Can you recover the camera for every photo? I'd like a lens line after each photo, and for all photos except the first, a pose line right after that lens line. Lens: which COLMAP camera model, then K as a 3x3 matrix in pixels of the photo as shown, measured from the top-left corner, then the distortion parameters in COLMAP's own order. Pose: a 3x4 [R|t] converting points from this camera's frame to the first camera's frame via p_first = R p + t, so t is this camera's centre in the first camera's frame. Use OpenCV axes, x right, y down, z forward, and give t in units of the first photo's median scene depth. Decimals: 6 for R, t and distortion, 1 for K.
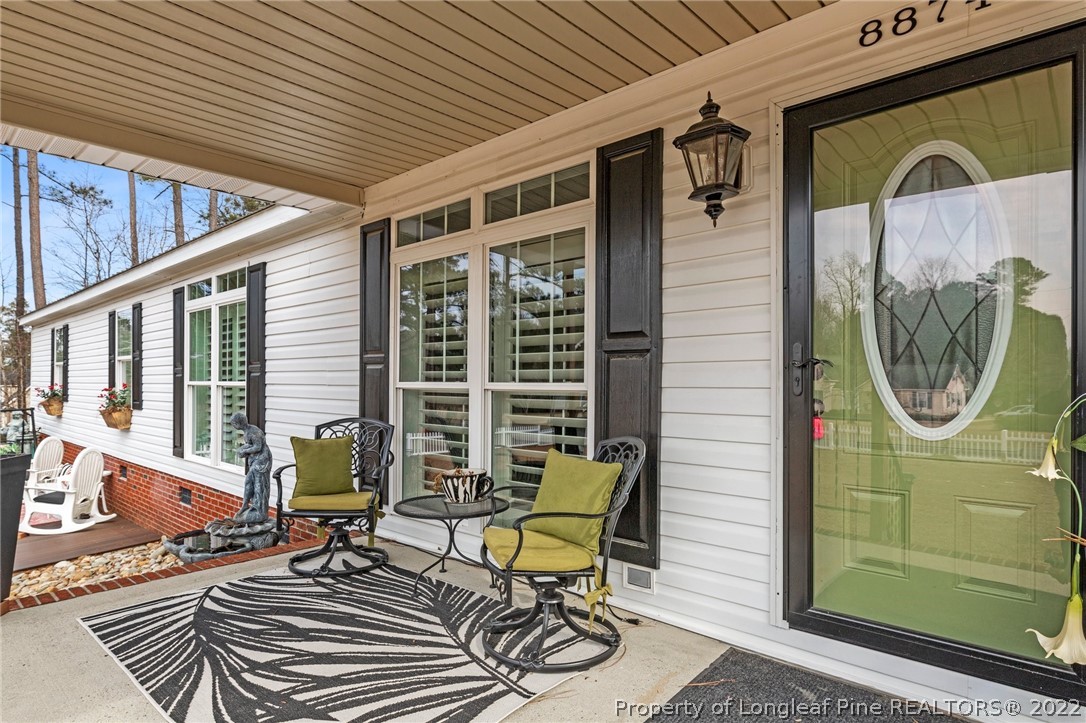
lens RADIAL K [[600.6, 0, 526.6], [0, 600.6, 382.5], [0, 0, 1]] dist [-0.000329, 0.000966]
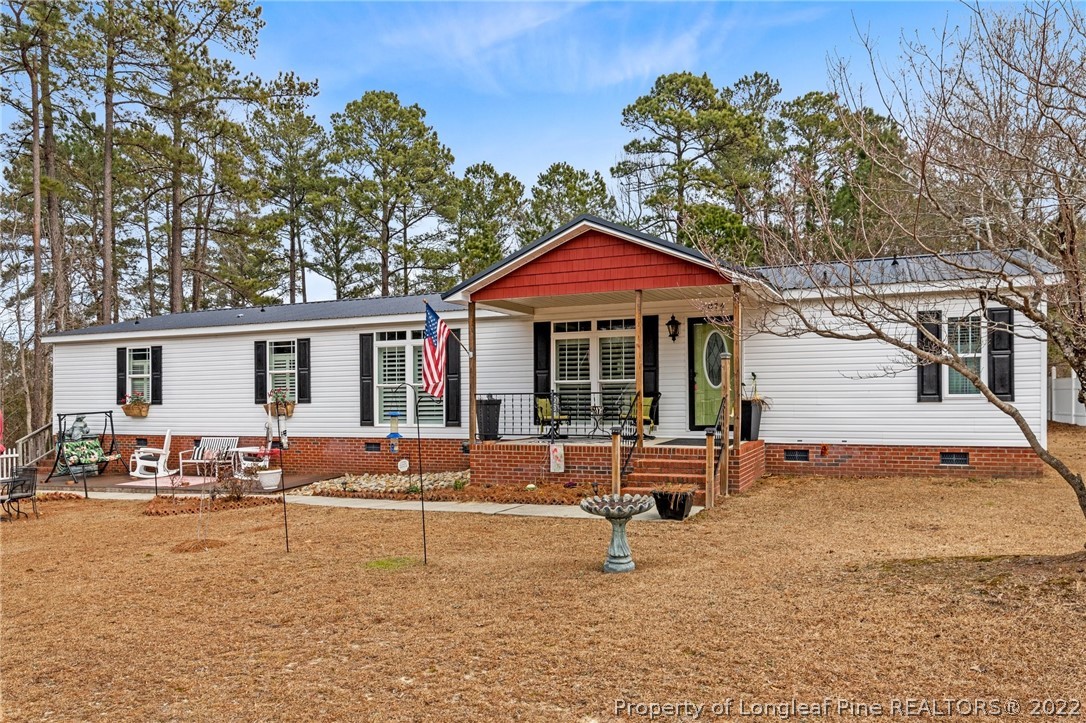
lens RADIAL K [[774.1, 0, 544.4], [0, 774.1, 385.9], [0, 0, 1]] dist [0.003999, 0.000463]
pose [[0.945810, -0.002160, 0.324713, -1.847270], [0.010088, 0.999691, -0.022735, 0.135986], [-0.324564, 0.024779, 0.945539, -3.087190]]
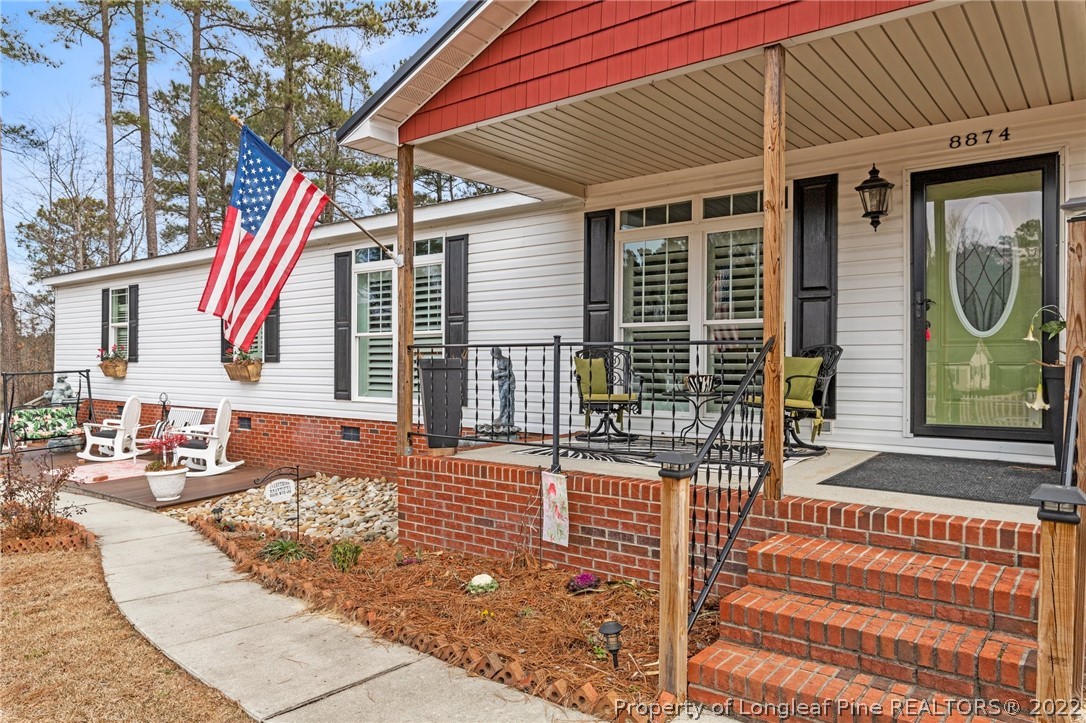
lens RADIAL K [[732.9, 0, 543.0], [0, 732.9, 361.5], [0, 0, 1]] dist [0.004129, -0.000898]
pose [[0.996158, 0.001720, 0.087557, -0.715749], [-0.001320, 0.999988, -0.004617, 0.127189], [-0.087564, 0.004484, 0.996149, -0.938284]]
